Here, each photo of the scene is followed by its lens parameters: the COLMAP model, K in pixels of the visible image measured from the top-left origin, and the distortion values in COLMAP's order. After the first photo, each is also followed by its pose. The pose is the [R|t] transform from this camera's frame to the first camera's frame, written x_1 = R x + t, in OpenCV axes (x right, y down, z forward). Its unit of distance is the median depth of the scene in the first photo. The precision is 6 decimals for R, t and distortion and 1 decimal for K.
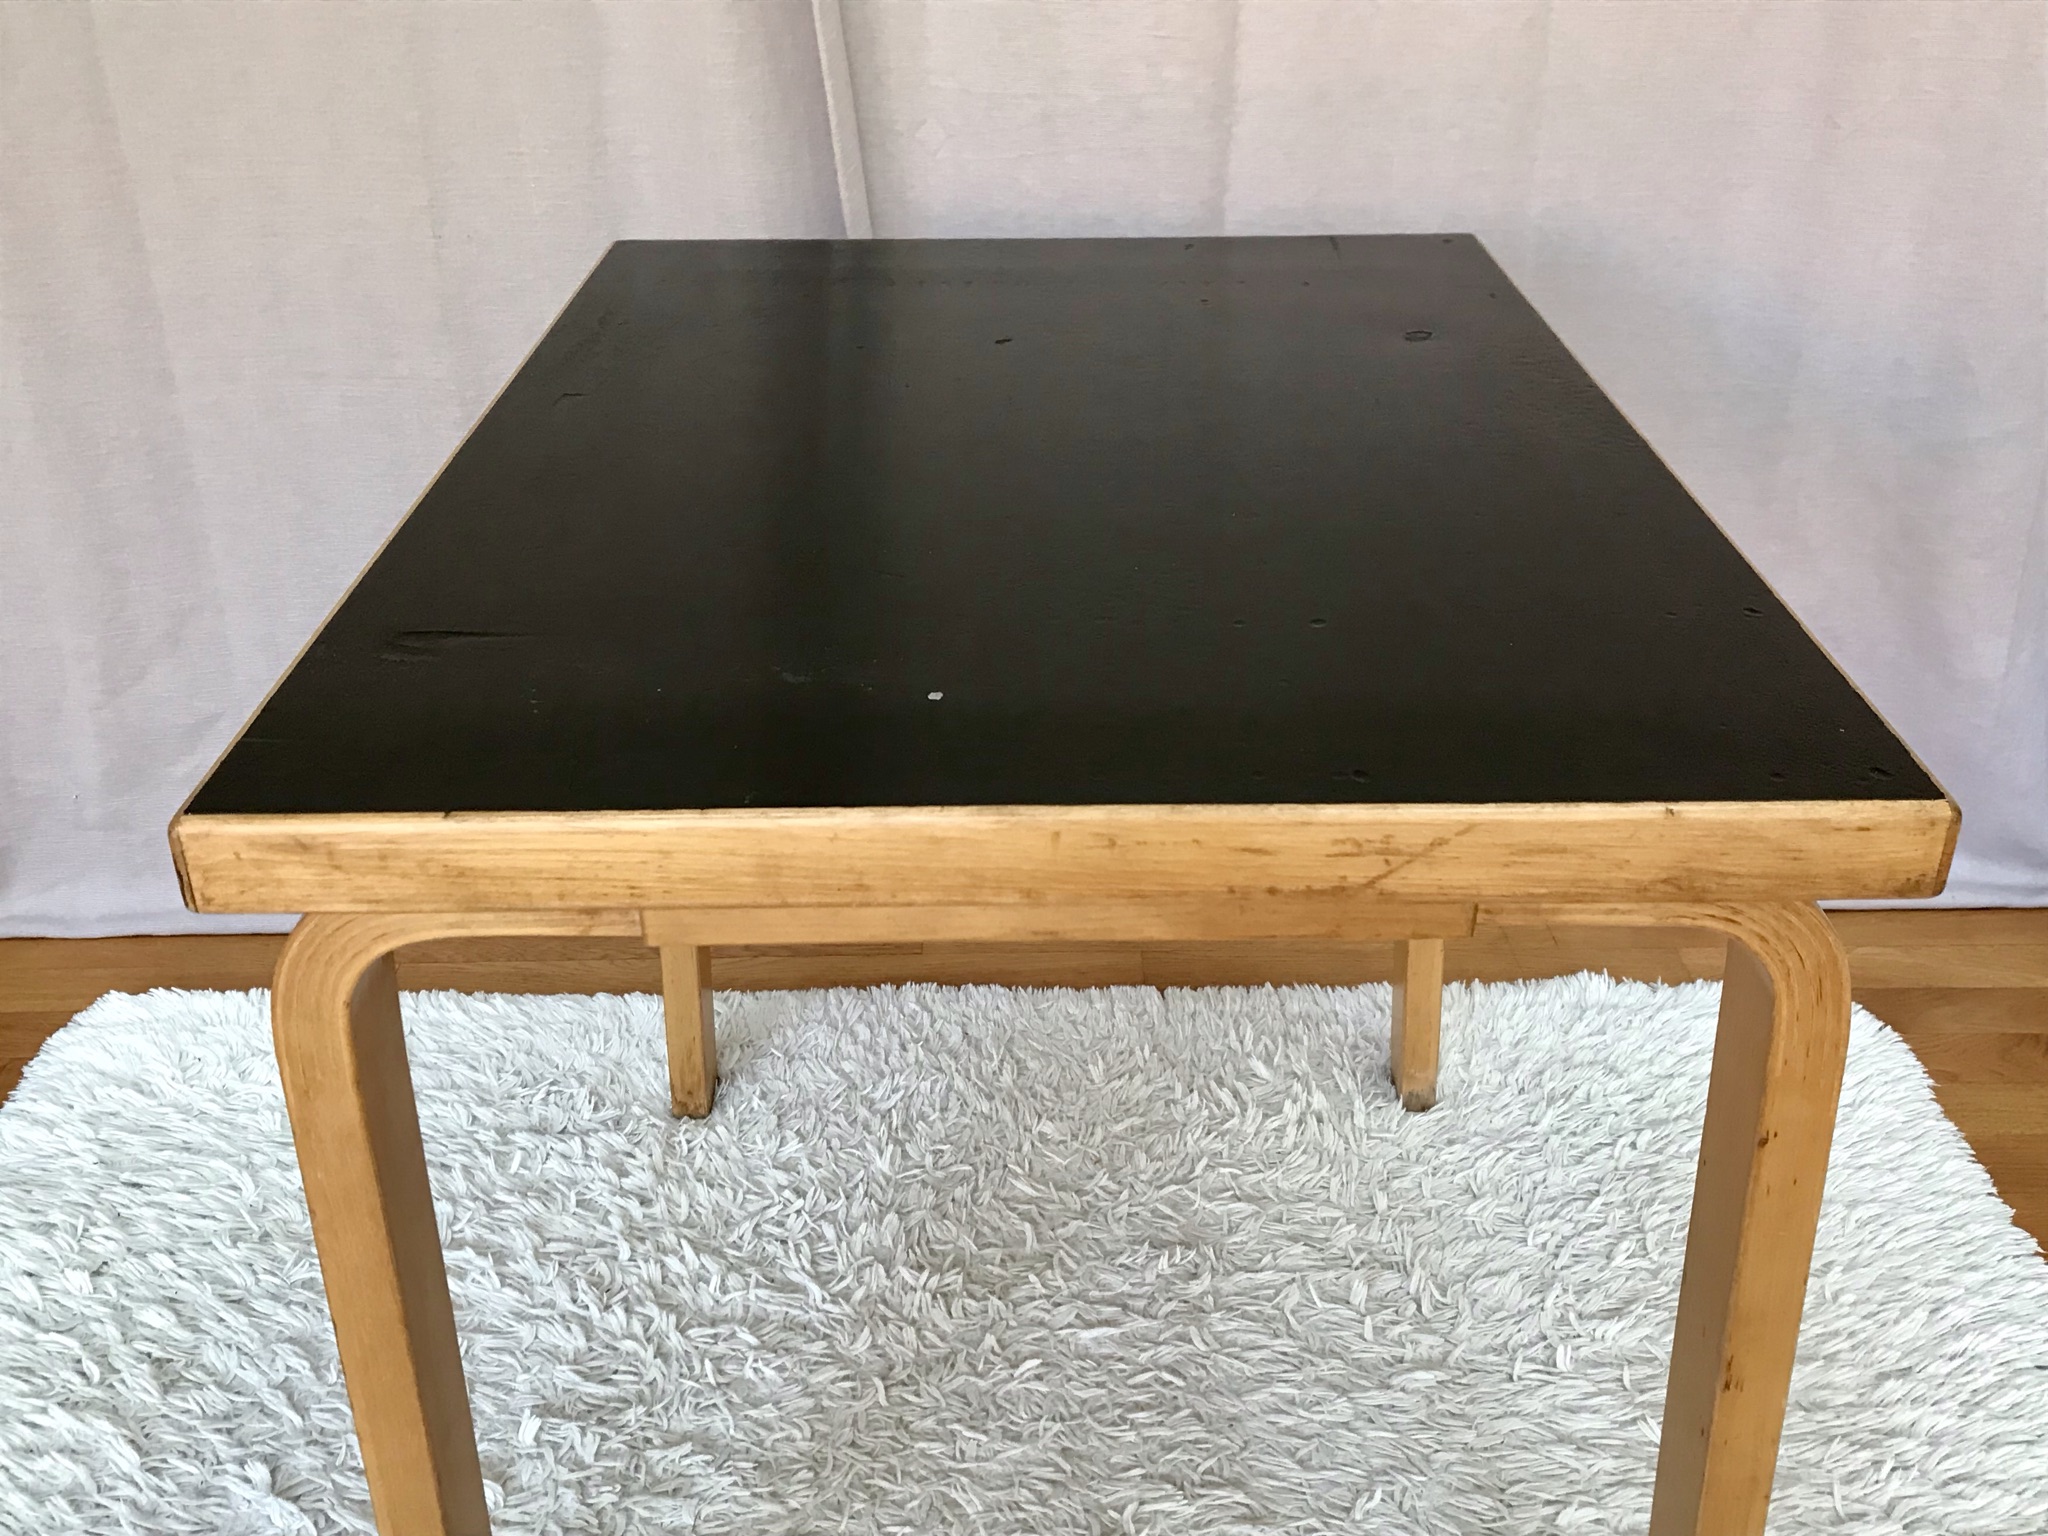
lens RADIAL K [[1832.4, 0, 1035.0], [0, 1832.4, 741.1], [0, 0, 1]] dist [0.002757, 0.029742]
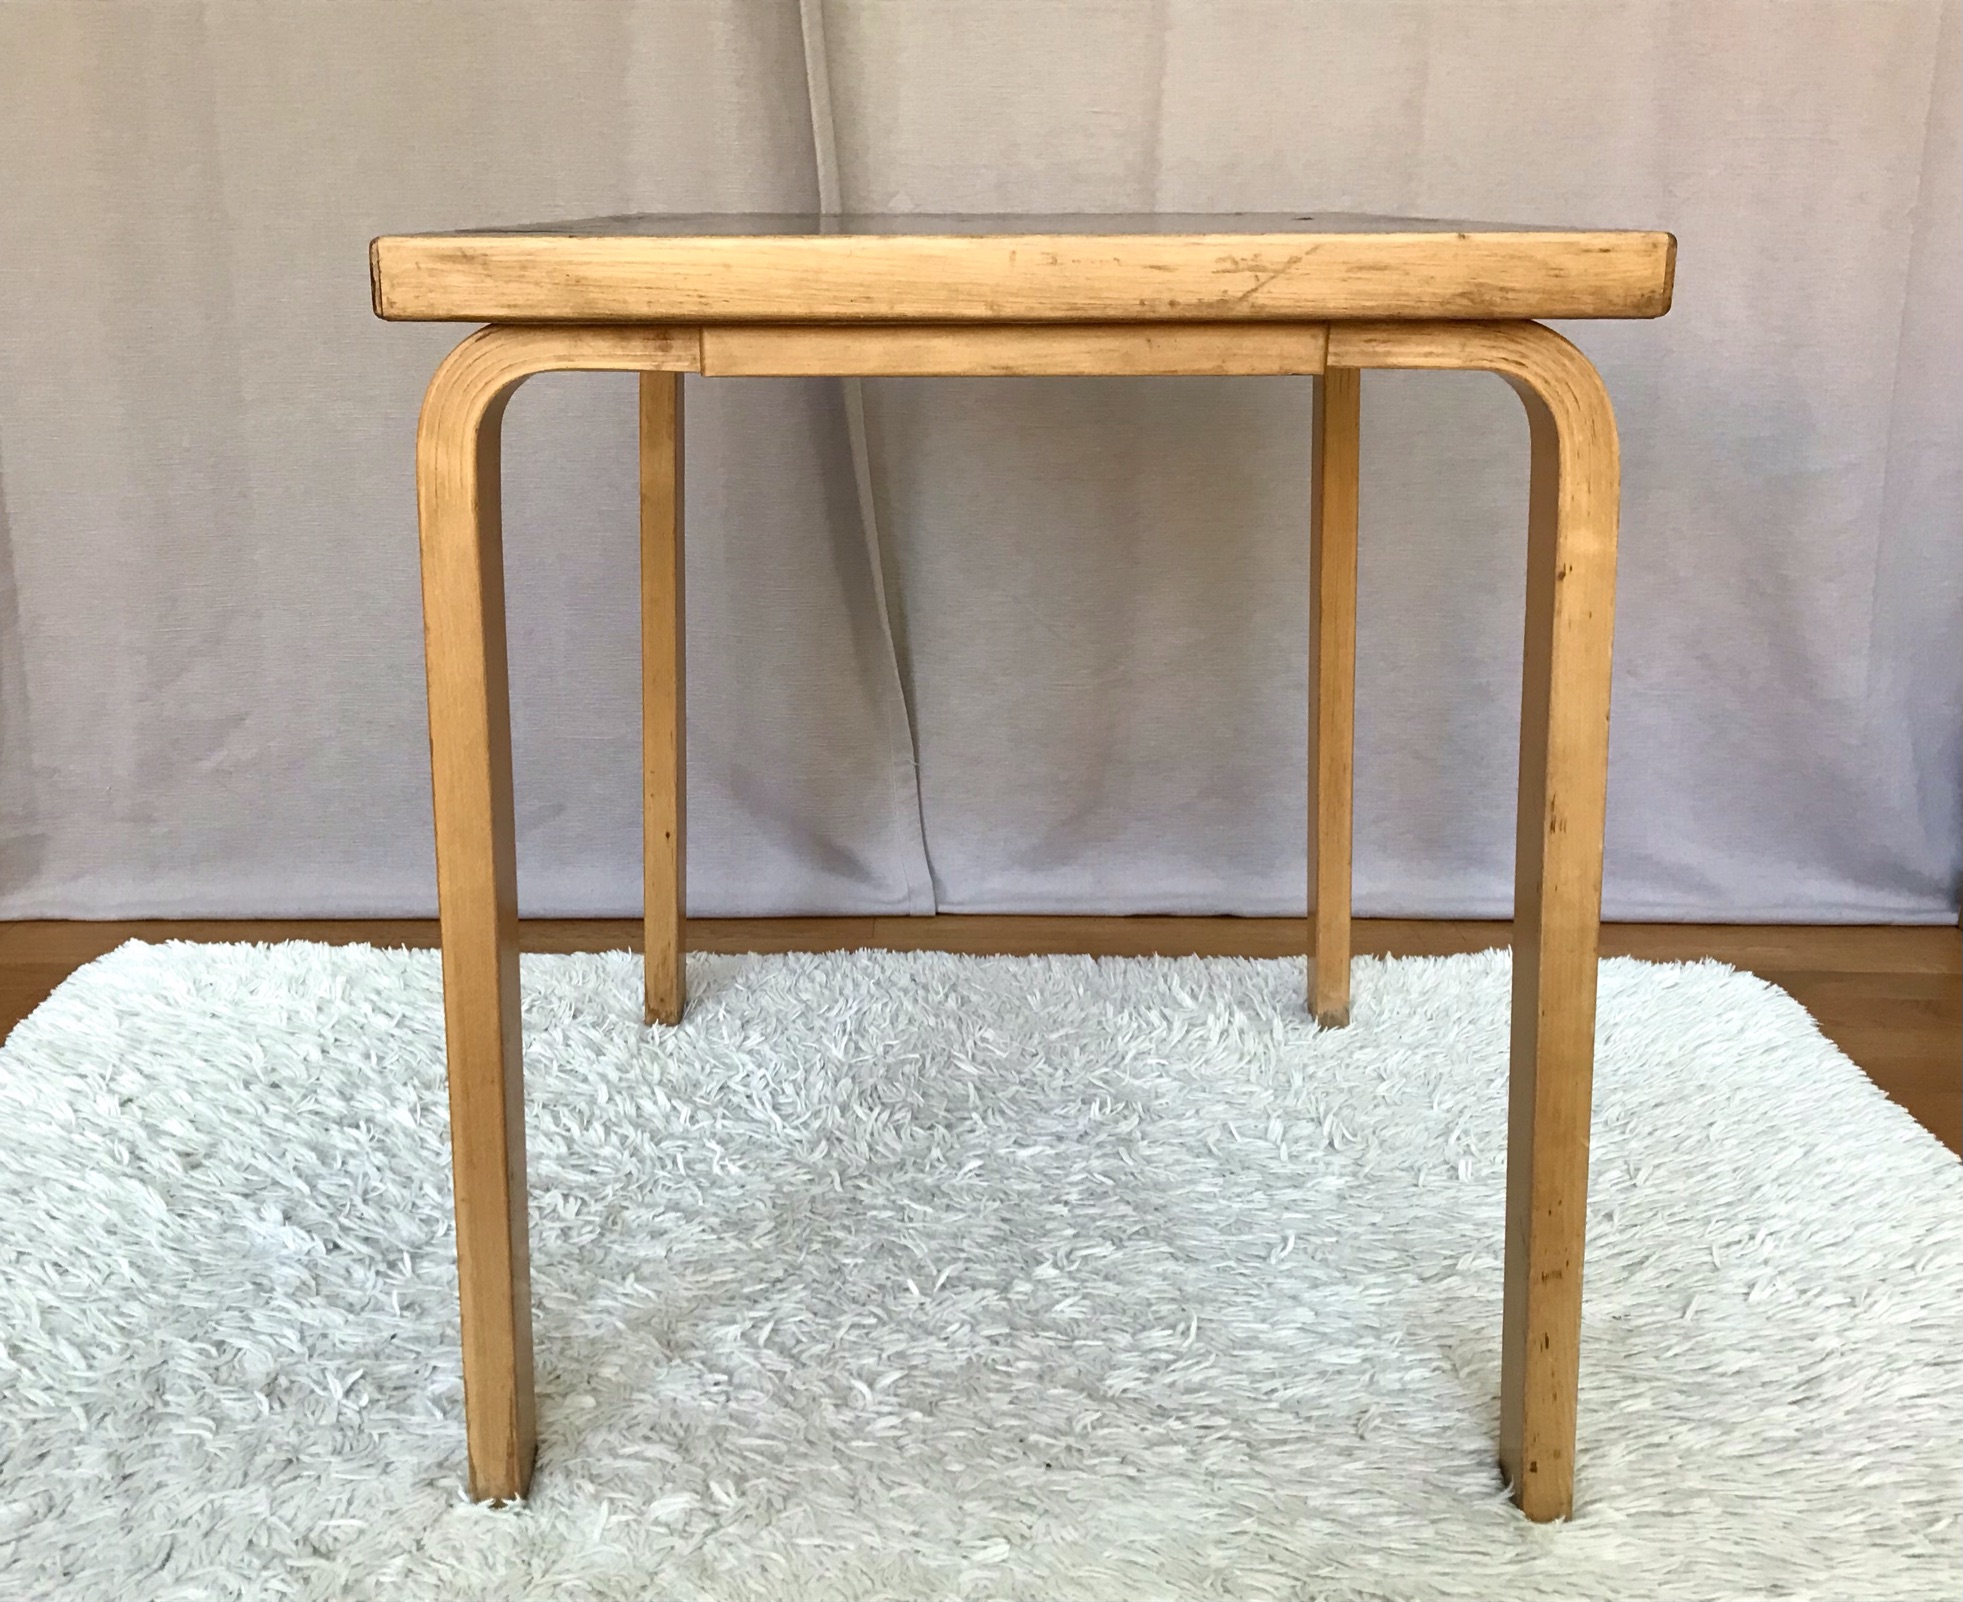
lens RADIAL K [[1879.1, 0, 935.7], [0, 1879.1, 788.1], [0, 0, 1]] dist [0.021861, 0.000000]
pose [[0.999685, 0.014896, -0.020200, -0.004664], [-0.018486, 0.981388, -0.191146, 0.278808], [0.016977, 0.191459, 0.981354, -0.119929]]
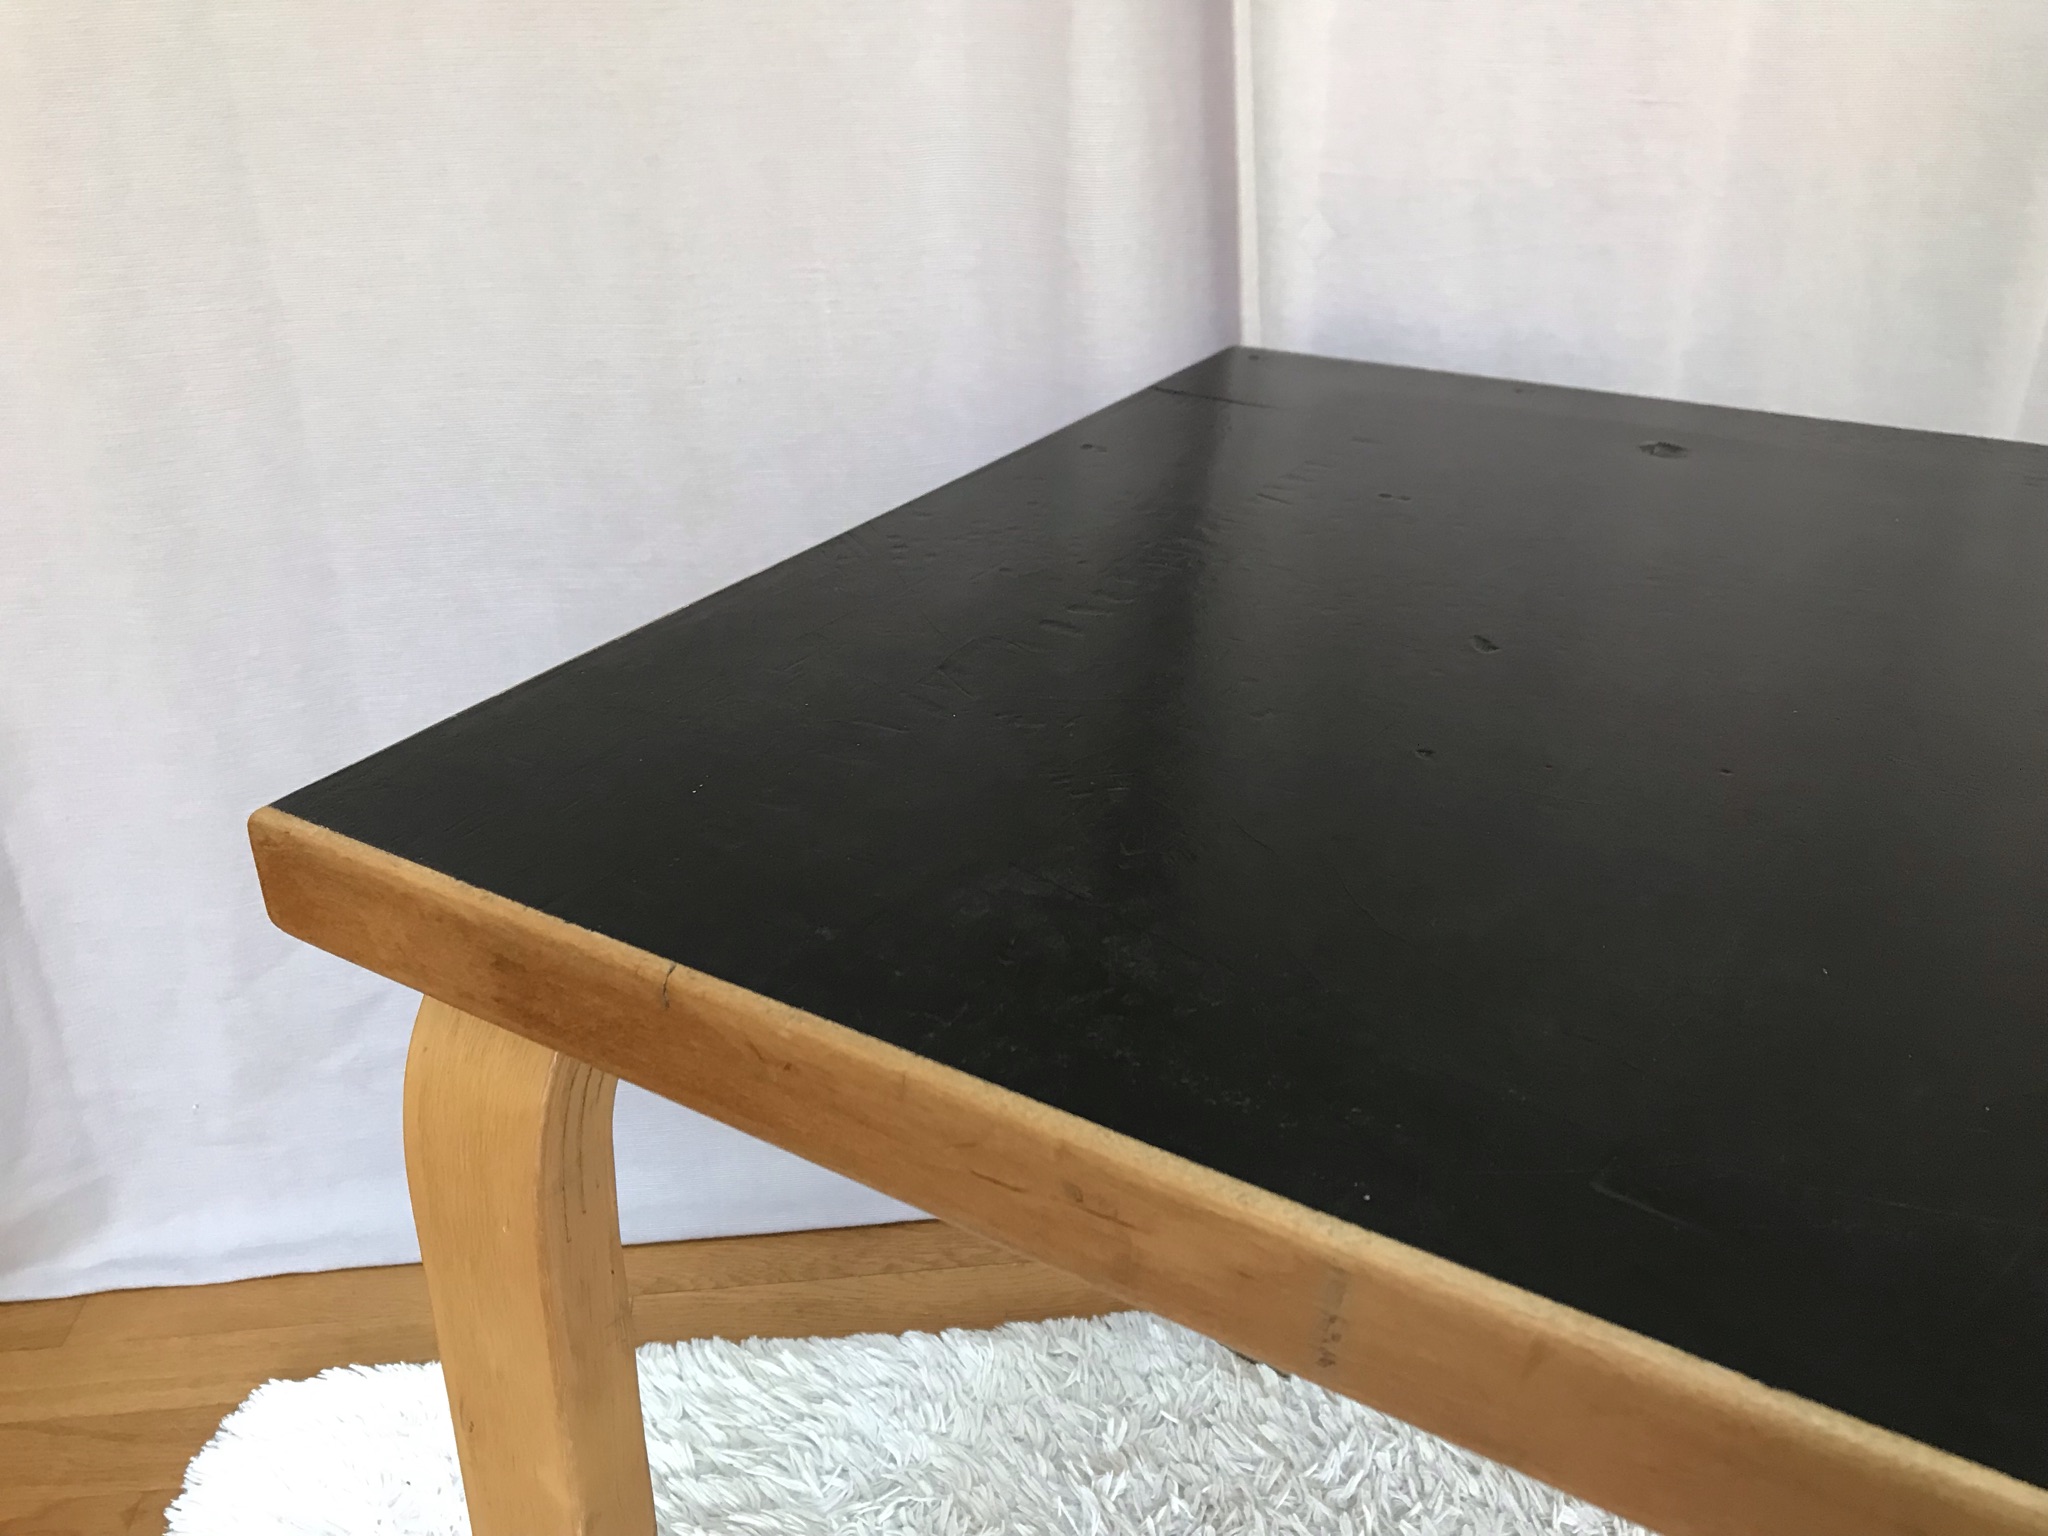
lens RADIAL K [[1646.5, 0, 1045.7], [0, 1646.5, 763.9], [0, 0, 1]] dist [0.002642, 0.012720]
pose [[0.995674, -0.046297, 0.080564, -0.250093], [0.047329, 0.998819, -0.010943, -0.105503], [-0.079963, 0.014709, 0.996689, 0.320222]]
